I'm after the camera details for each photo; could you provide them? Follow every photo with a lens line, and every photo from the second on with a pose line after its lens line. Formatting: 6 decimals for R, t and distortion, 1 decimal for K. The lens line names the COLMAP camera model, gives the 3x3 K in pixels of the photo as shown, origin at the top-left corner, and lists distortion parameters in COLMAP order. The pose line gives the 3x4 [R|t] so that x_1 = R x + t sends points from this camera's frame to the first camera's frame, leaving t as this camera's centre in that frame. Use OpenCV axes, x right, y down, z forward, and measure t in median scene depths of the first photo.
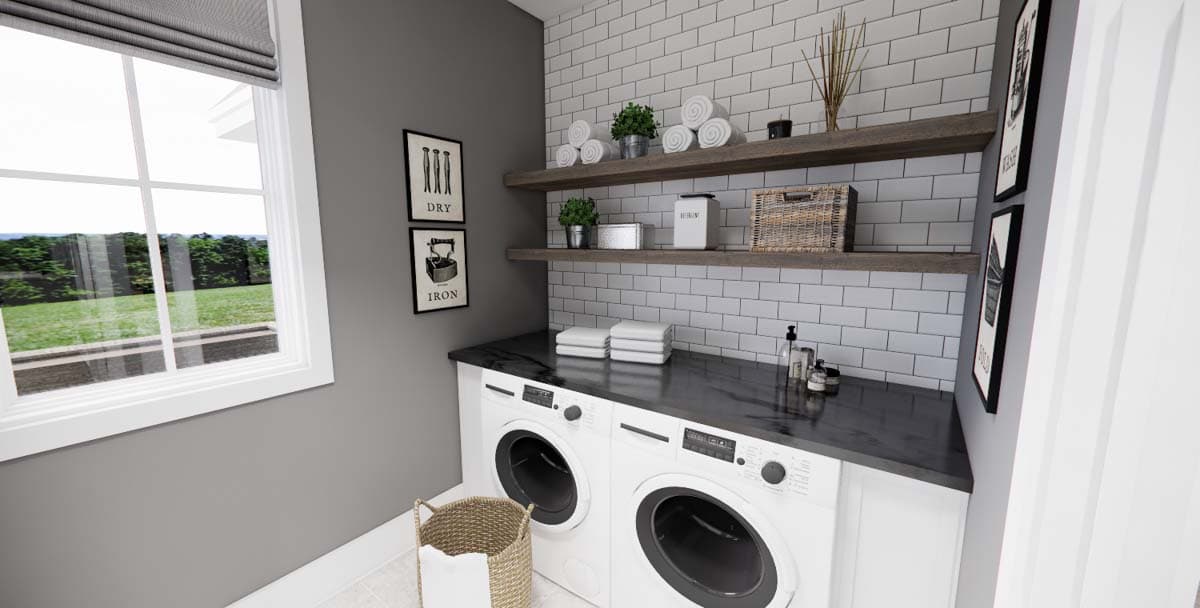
lens RADIAL K [[449.1, 0, 598.8], [0, 449.1, 301.0], [0, 0, 1]] dist [0.001987, -0.000002]
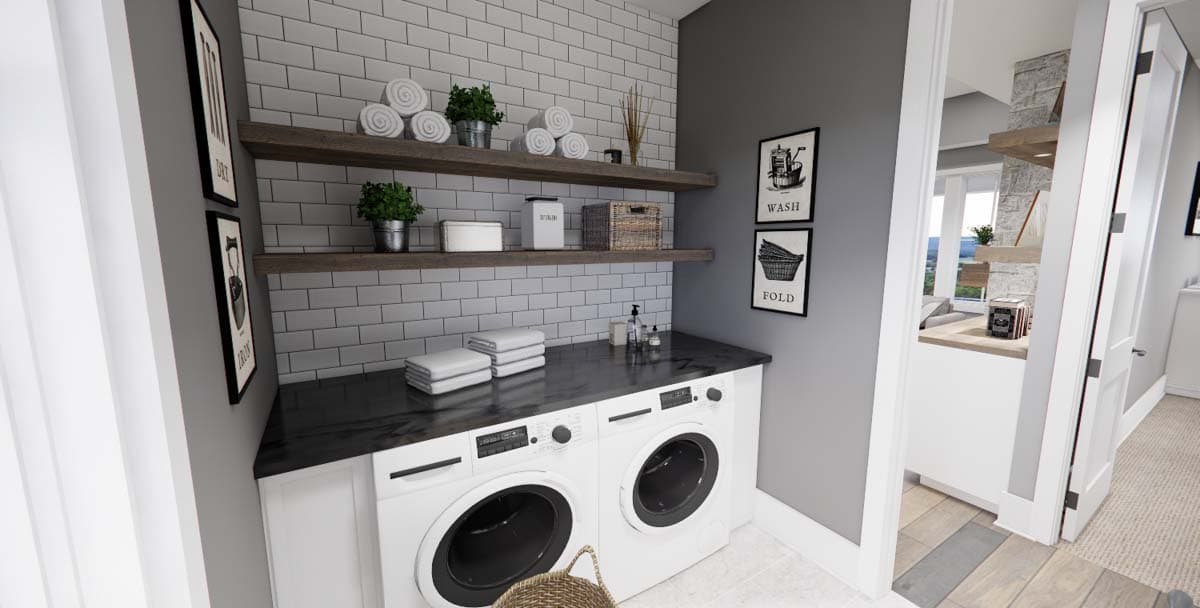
lens RADIAL K [[433.4, 0, 600.0], [0, 433.4, 304.0], [0, 0, 1]] dist [-0.001266, -0.000112]
pose [[0.356582, -0.131528, 0.924959, -0.707346], [0.123712, 0.987970, 0.092795, -0.069580], [-0.926037, 0.081340, 0.368564, 0.525214]]
